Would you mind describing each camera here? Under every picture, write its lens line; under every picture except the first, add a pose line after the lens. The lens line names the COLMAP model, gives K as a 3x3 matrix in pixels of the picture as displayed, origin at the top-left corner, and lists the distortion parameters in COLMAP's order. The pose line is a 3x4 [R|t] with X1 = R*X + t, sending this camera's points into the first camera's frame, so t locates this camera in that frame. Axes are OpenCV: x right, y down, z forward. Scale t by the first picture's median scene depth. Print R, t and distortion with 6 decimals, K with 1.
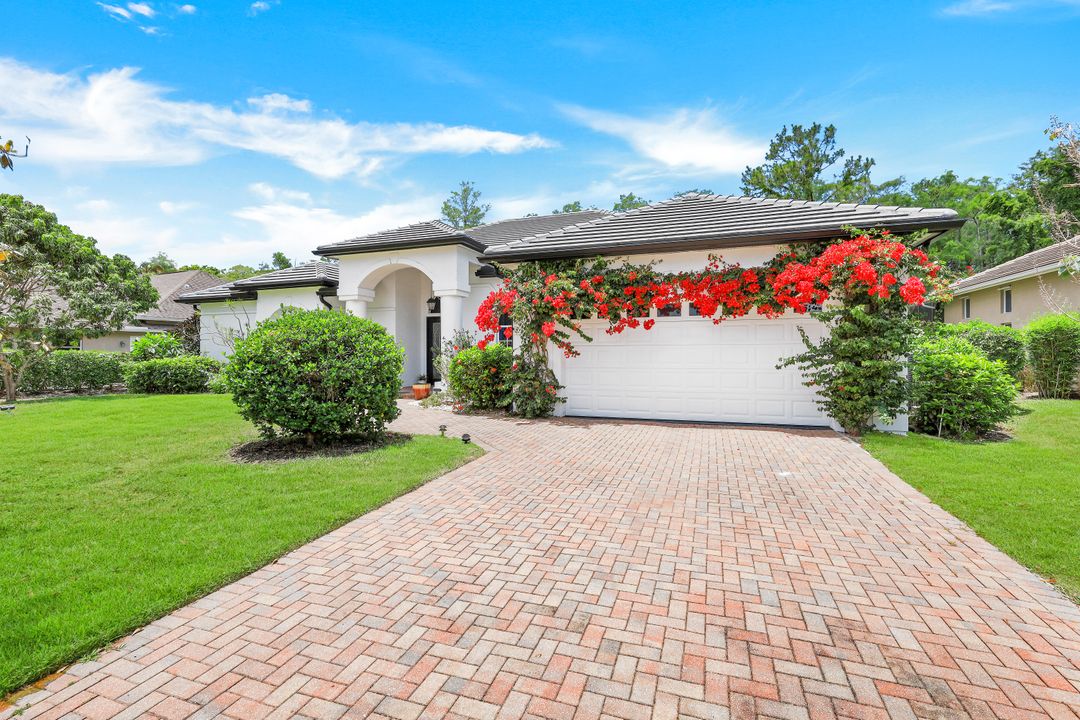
lens RADIAL K [[439.0, 0, 536.8], [0, 439.0, 352.5], [0, 0, 1]] dist [0.000211, -0.000203]
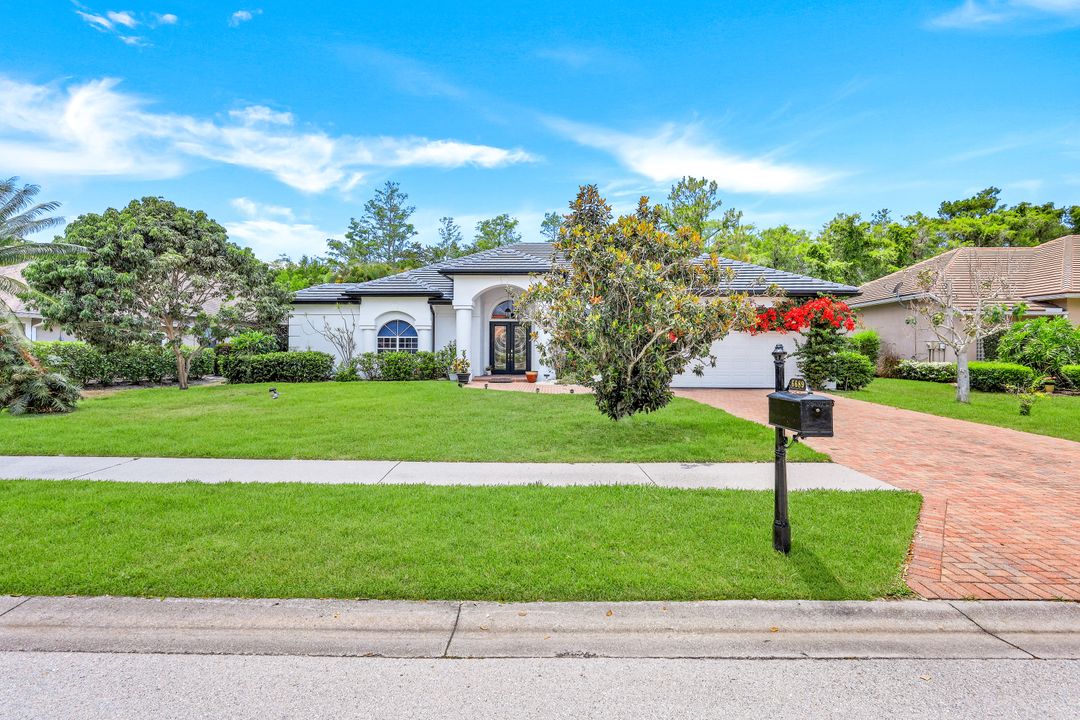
lens RADIAL K [[439.0, 0, 536.8], [0, 439.0, 352.5], [0, 0, 1]] dist [0.000211, -0.000203]
pose [[0.958202, 0.008049, 0.285979, -0.261447], [-0.008562, 0.999963, 0.000544, 0.003709], [-0.285964, -0.002970, 0.958236, -0.140907]]
